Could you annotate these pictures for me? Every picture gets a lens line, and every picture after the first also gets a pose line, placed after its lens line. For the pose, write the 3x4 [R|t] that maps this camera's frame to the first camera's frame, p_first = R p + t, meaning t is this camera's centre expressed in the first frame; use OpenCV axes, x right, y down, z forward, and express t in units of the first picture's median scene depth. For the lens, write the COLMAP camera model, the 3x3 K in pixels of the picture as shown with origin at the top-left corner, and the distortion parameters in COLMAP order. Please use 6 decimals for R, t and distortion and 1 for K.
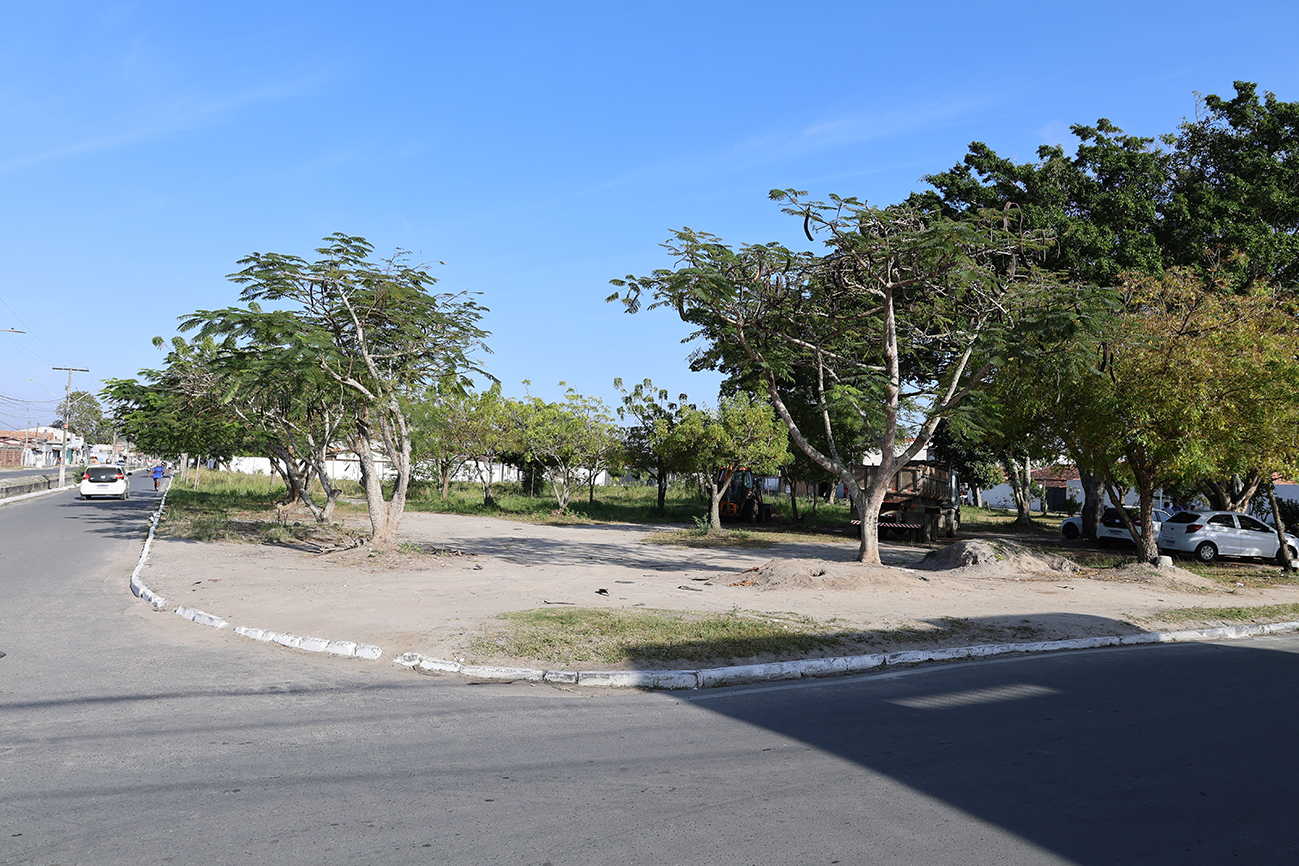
lens RADIAL K [[889.3, 0, 649.5], [0, 889.3, 433.0], [0, 0, 1]] dist [-0.006469, 0.001546]
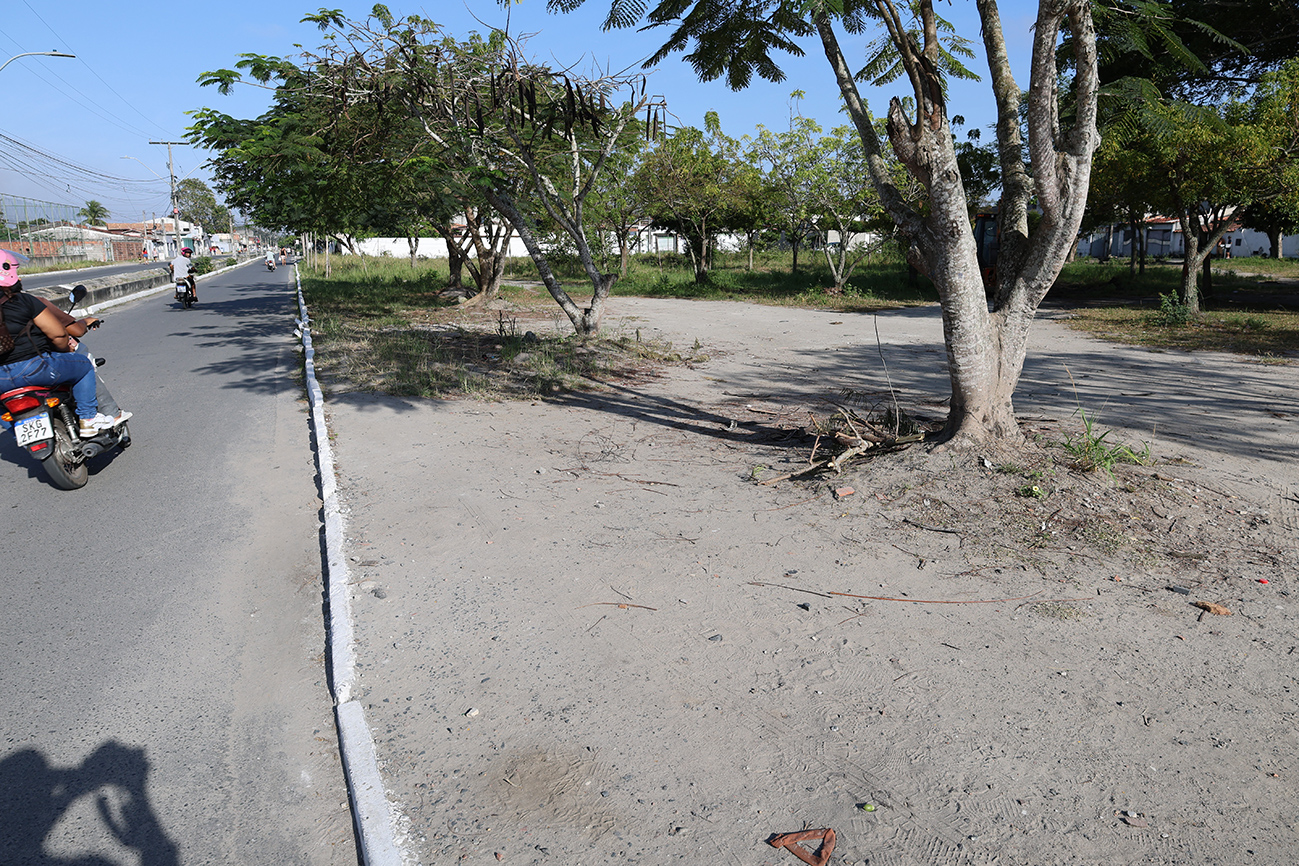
lens RADIAL K [[889.3, 0, 649.5], [0, 889.3, 433.0], [0, 0, 1]] dist [-0.006469, 0.001546]
pose [[0.992452, -0.019925, -0.121002, -0.097264], [0.050190, 0.966284, 0.252541, 0.007684], [0.111891, -0.256708, 0.959990, 0.165702]]
